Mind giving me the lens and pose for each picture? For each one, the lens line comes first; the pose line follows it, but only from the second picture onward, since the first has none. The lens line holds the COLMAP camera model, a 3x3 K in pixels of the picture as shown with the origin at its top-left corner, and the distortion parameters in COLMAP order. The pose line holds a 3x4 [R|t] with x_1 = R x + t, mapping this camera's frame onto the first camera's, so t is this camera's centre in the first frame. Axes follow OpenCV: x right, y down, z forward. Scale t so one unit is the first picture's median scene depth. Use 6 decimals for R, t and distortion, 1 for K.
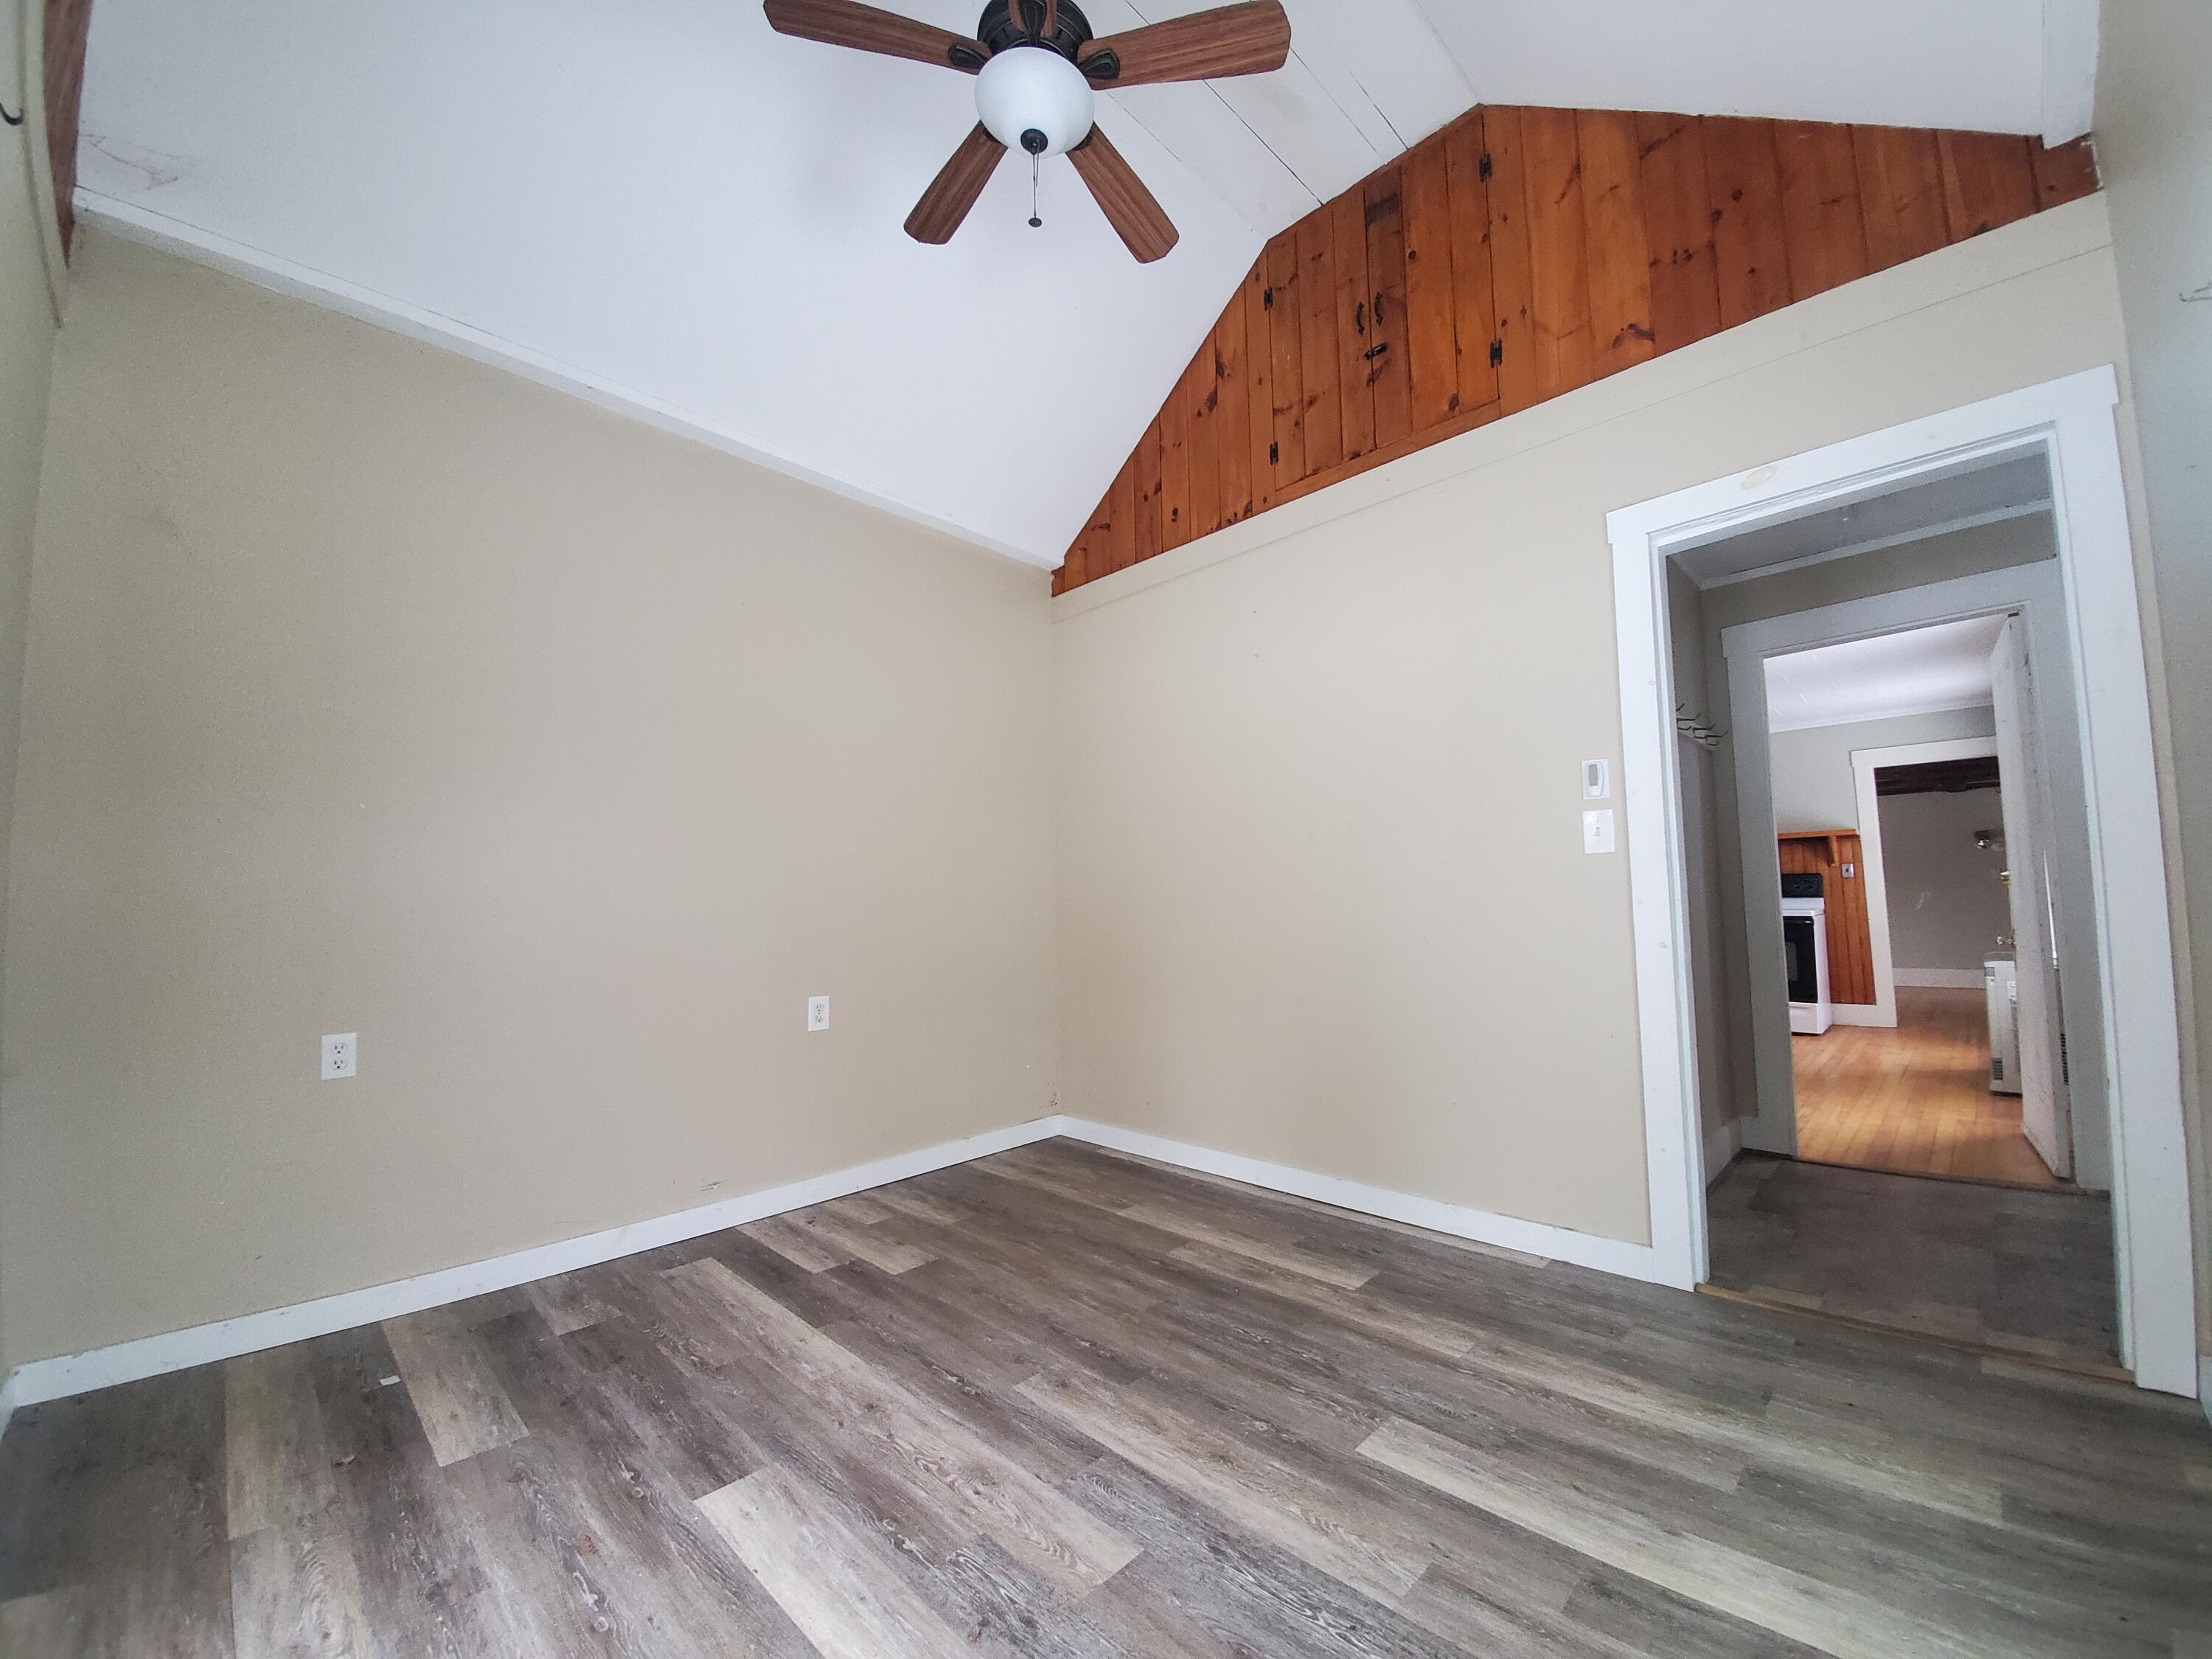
lens RADIAL K [[871.9, 0, 1097.0], [0, 871.9, 818.4], [0, 0, 1]] dist [-0.004821, -0.008884]
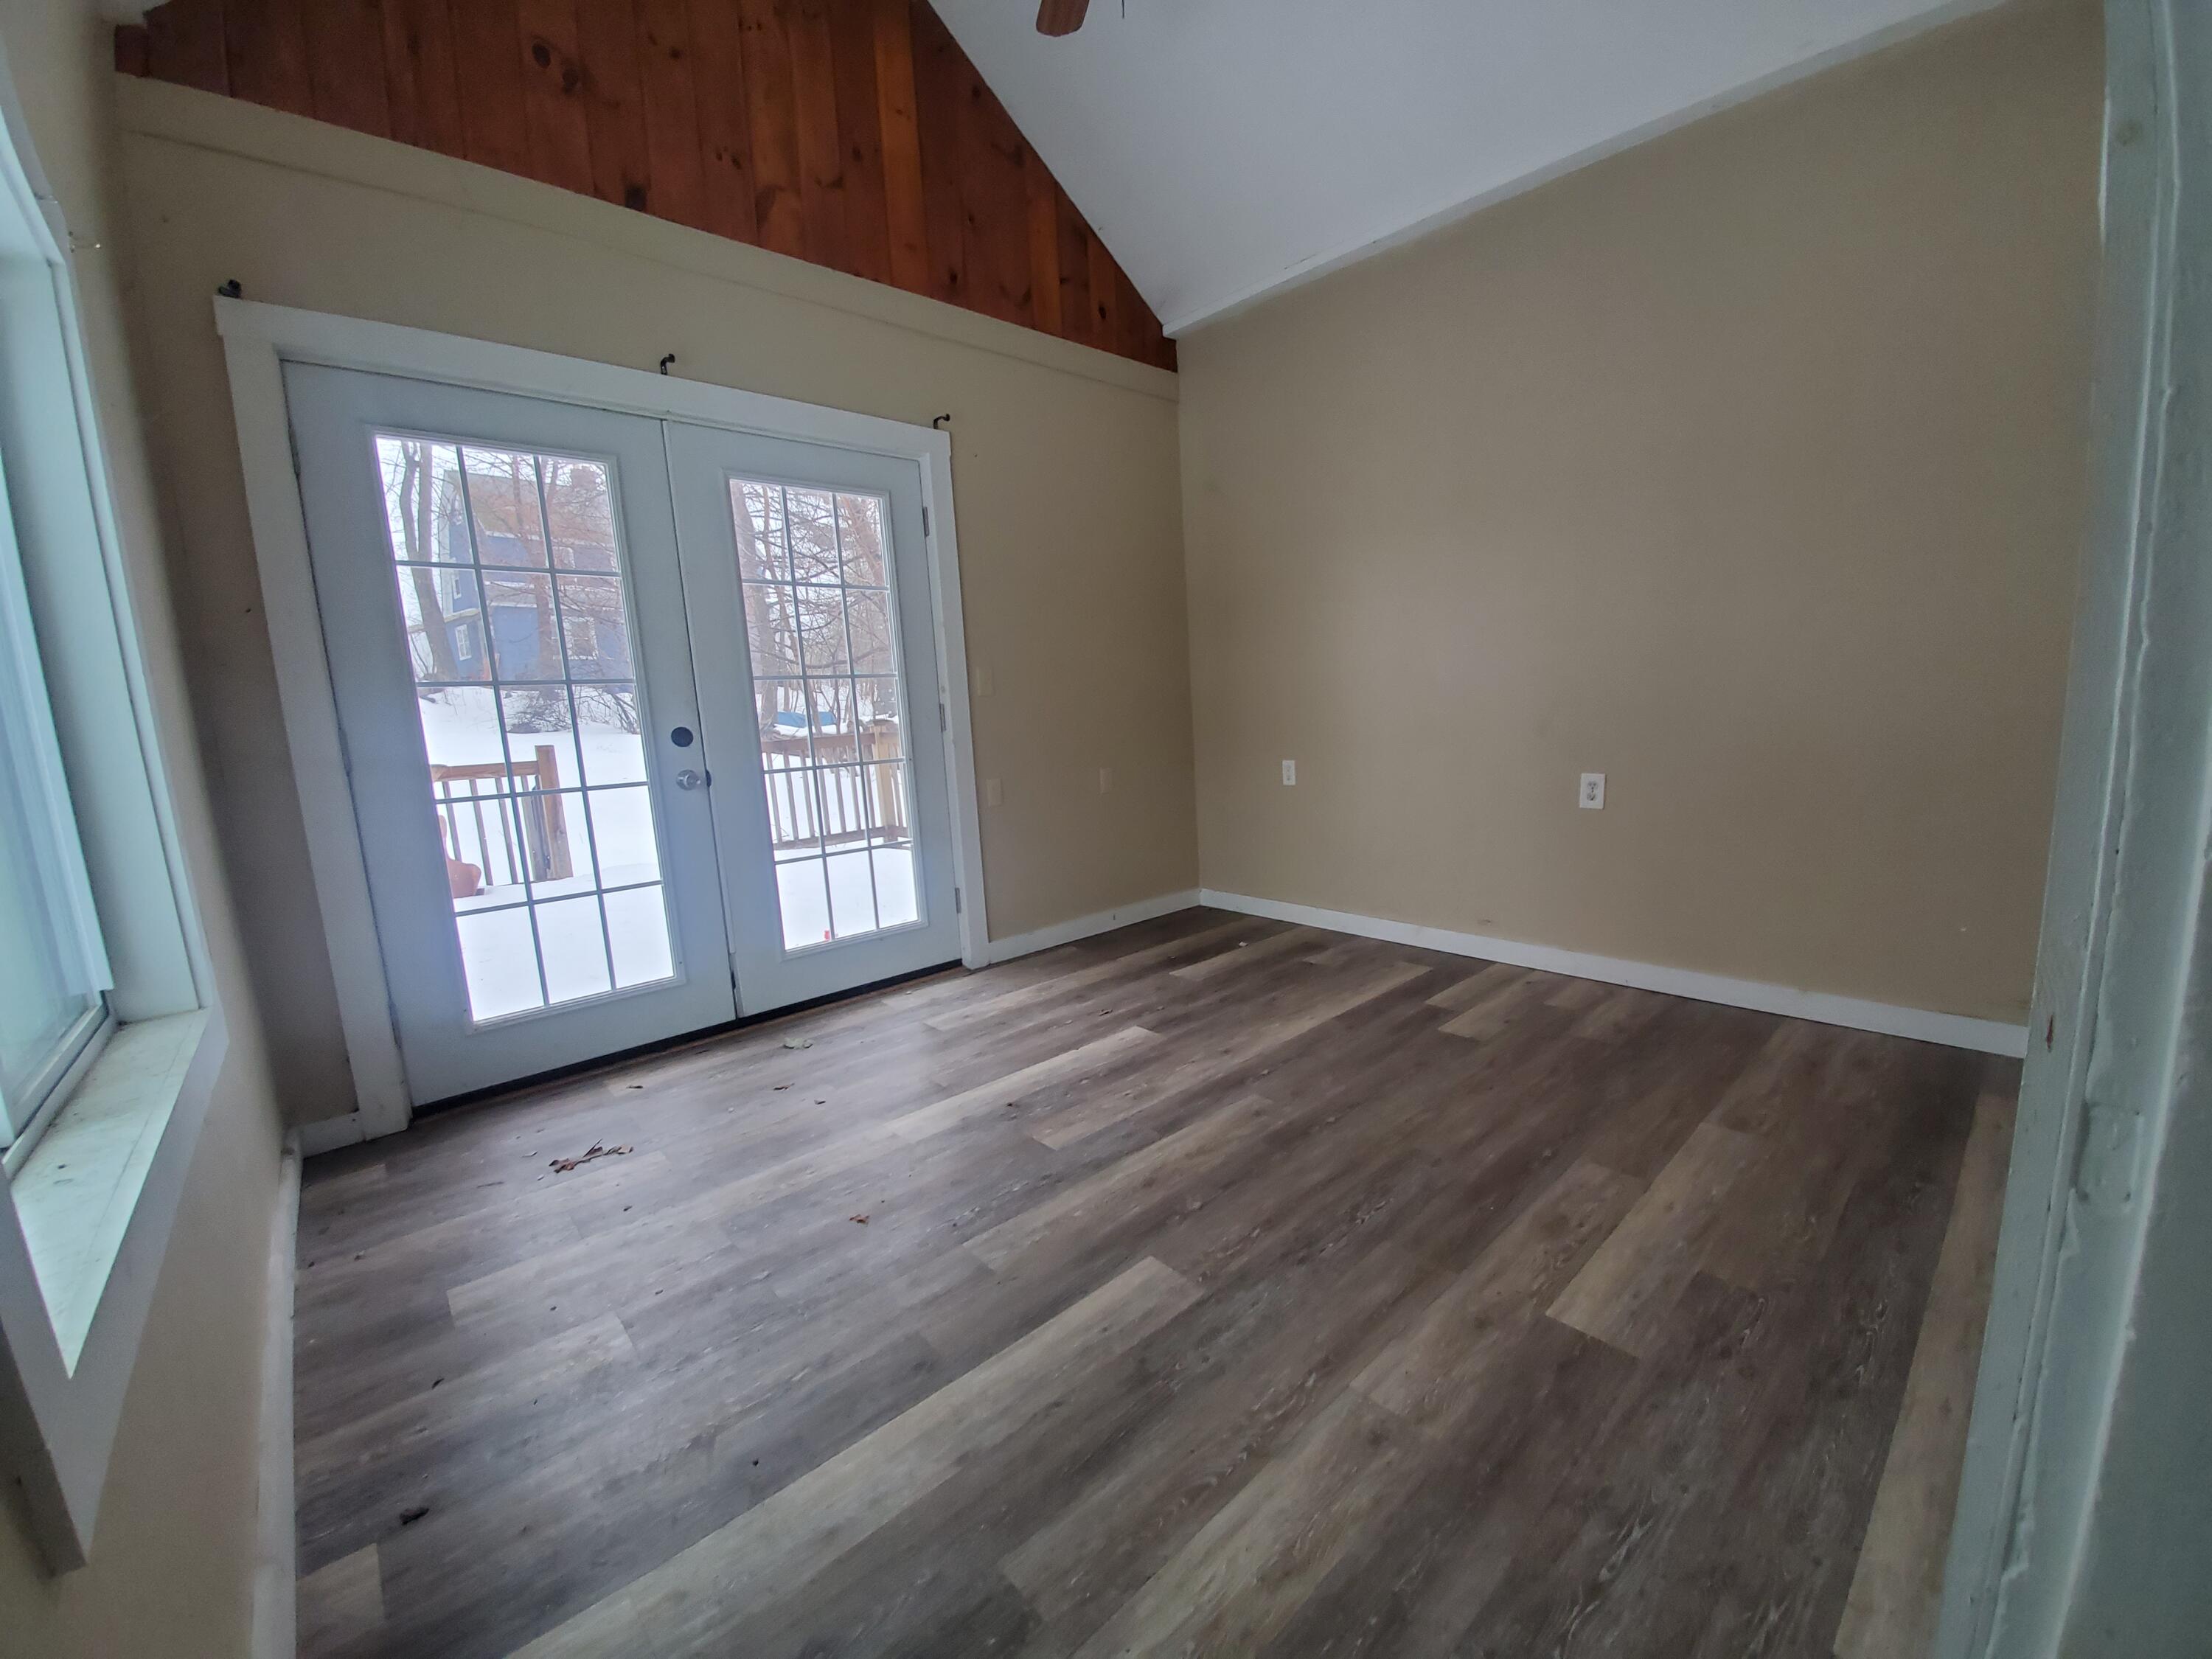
lens RADIAL K [[871.9, 0, 1151.0], [0, 871.9, 813.5], [0, 0, 1]] dist [-0.004821, -0.008884]
pose [[-0.024660, 0.158821, -0.986999, 0.946115], [0.144543, 0.977492, 0.153680, 0.053355], [0.989191, -0.138875, -0.047061, 0.870752]]
